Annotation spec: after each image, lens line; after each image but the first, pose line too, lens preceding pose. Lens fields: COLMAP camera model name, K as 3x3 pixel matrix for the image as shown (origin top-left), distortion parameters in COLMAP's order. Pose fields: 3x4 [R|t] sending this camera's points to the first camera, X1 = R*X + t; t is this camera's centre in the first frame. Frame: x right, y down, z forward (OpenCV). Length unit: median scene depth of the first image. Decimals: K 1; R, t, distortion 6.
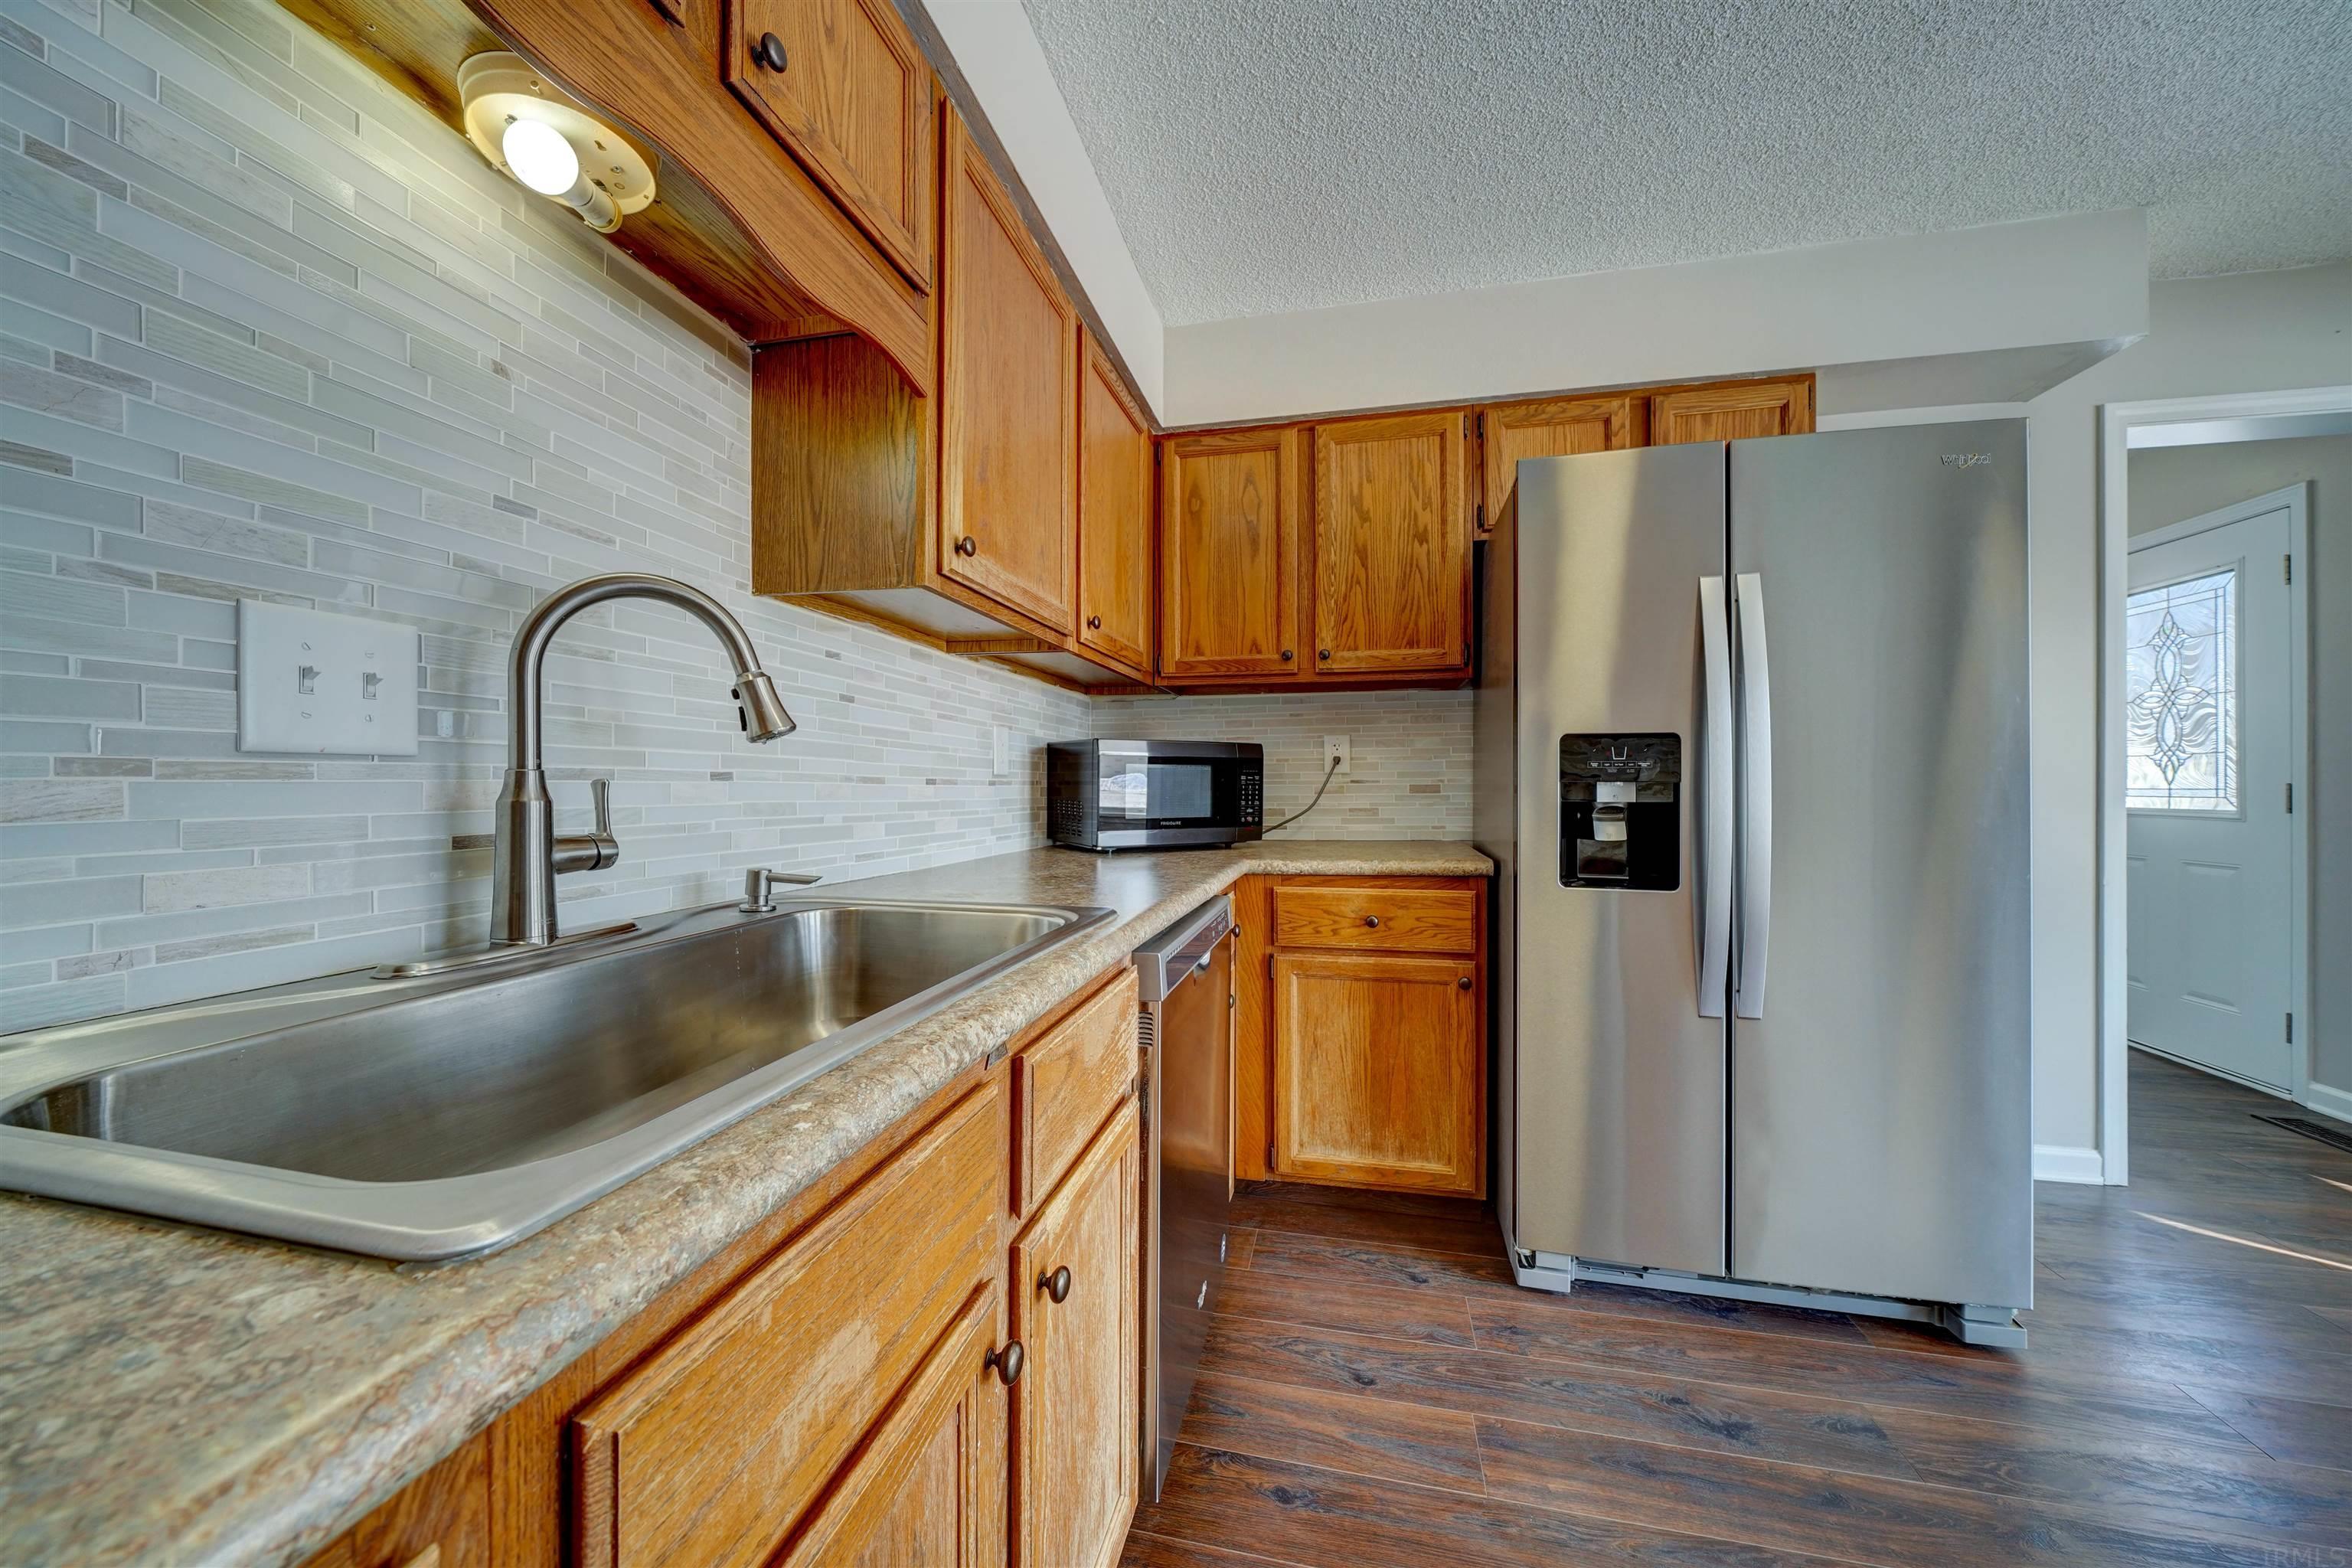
lens RADIAL K [[807.0, 0, 1184.9], [0, 807.0, 786.1], [0, 0, 1]] dist [-0.003379, -0.000135]
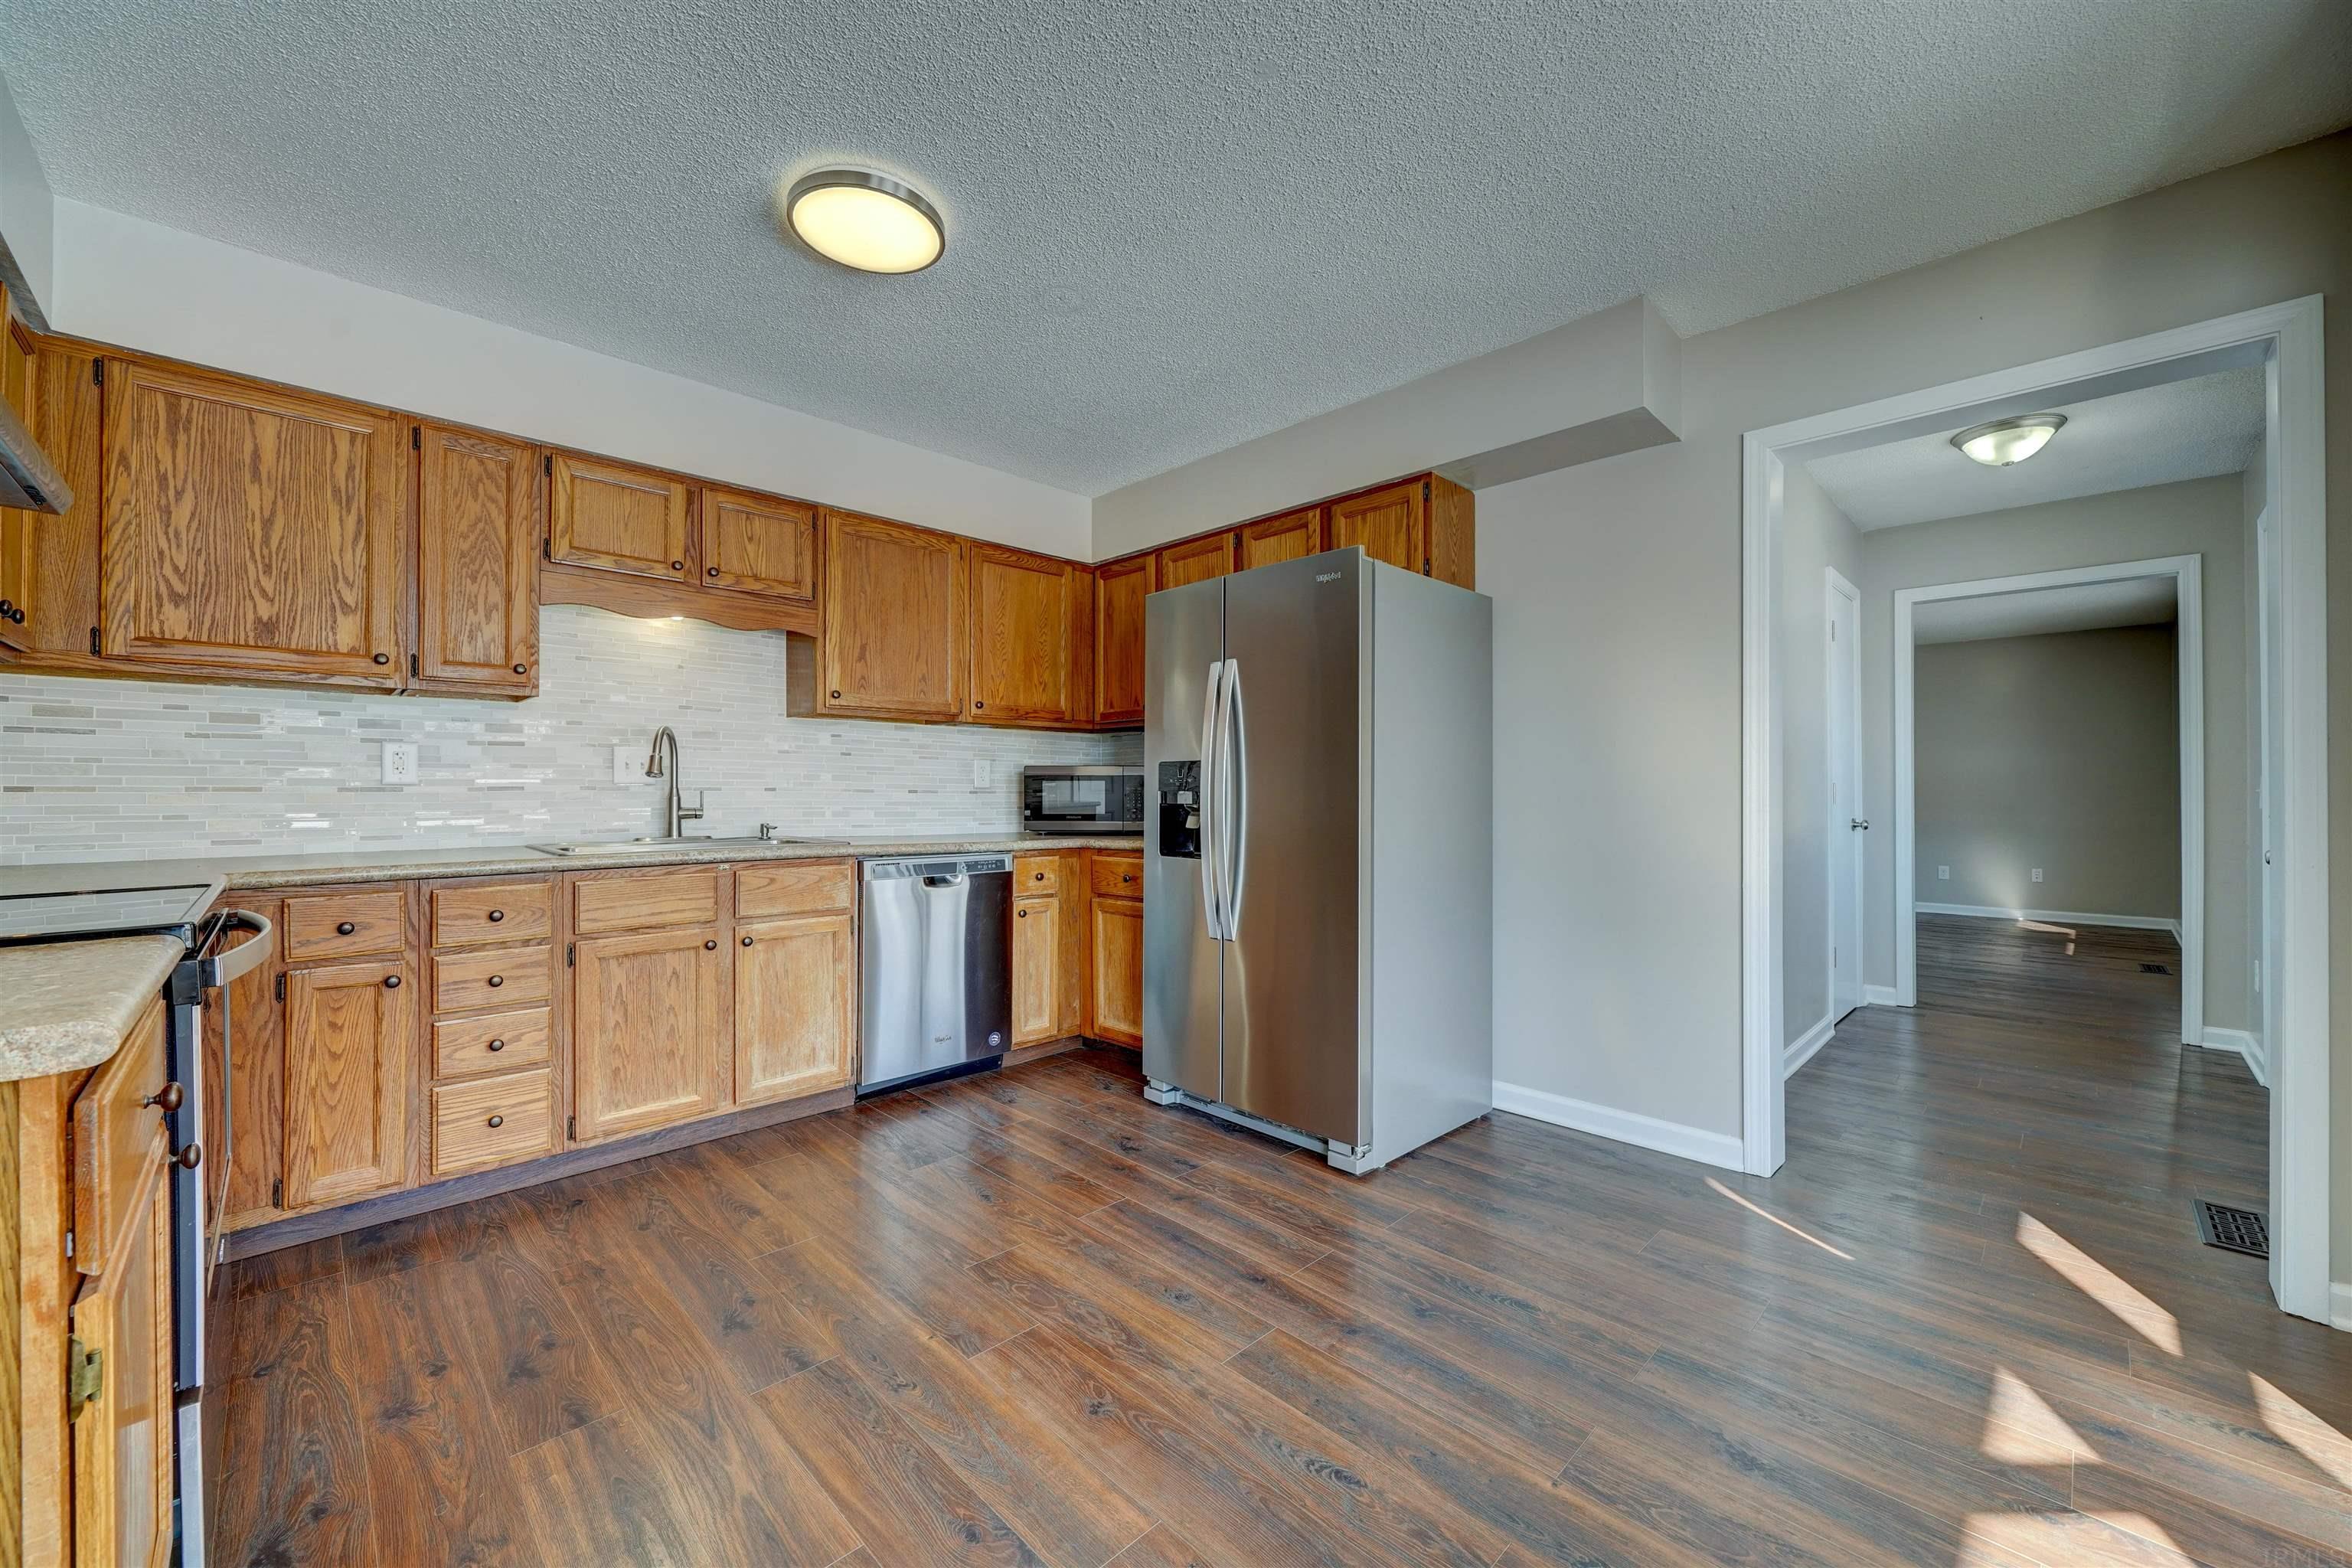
lens RADIAL K [[896.4, 0, 1176.9], [0, 896.4, 796.0], [0, 0, 1]] dist [-0.000909, -0.000100]
pose [[0.837399, 0.000935, -0.546591, 1.257520], [-0.001119, 0.999999, -0.000004, 0.004308], [0.546590, 0.000616, 0.837400, -0.424252]]
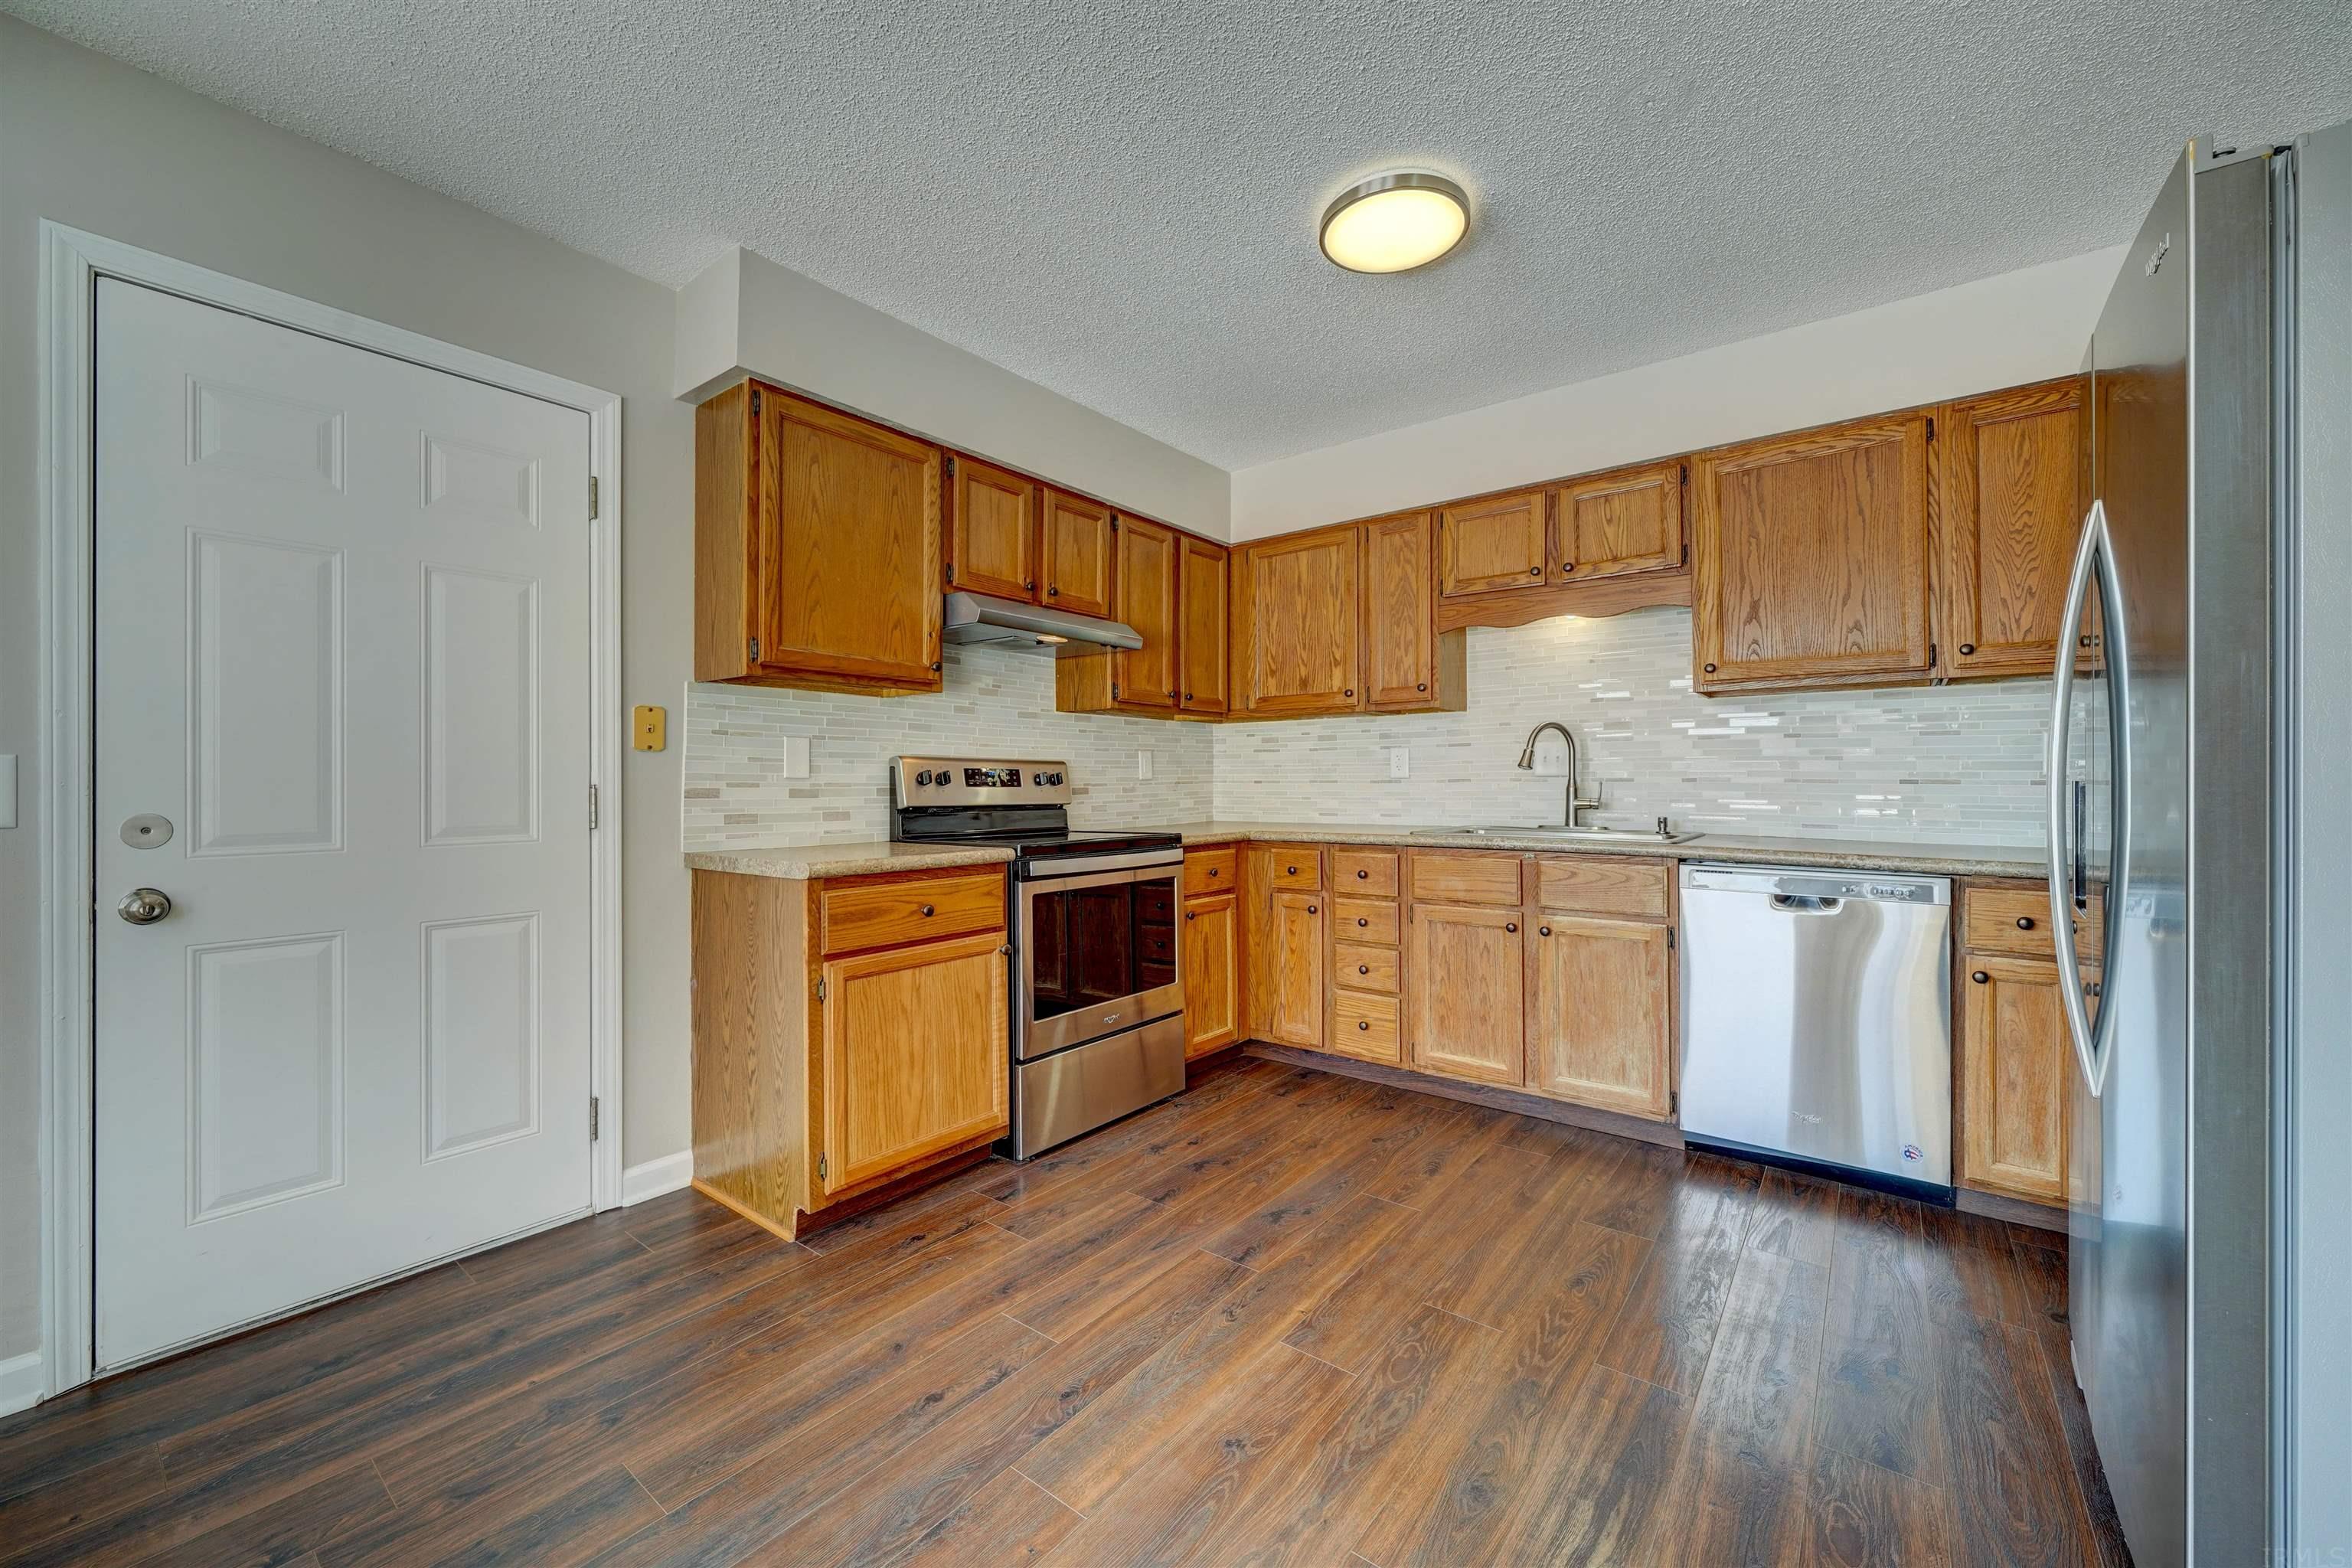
lens RADIAL K [[903.3, 0, 1184.7], [0, 903.3, 775.4], [0, 0, 1]] dist [0.000487, 0.000038]
pose [[-0.426040, -0.003918, -0.904696, 1.462163], [0.000661, 0.999989, -0.004642, -0.007403], [0.904704, -0.002576, -0.426032, 0.468842]]
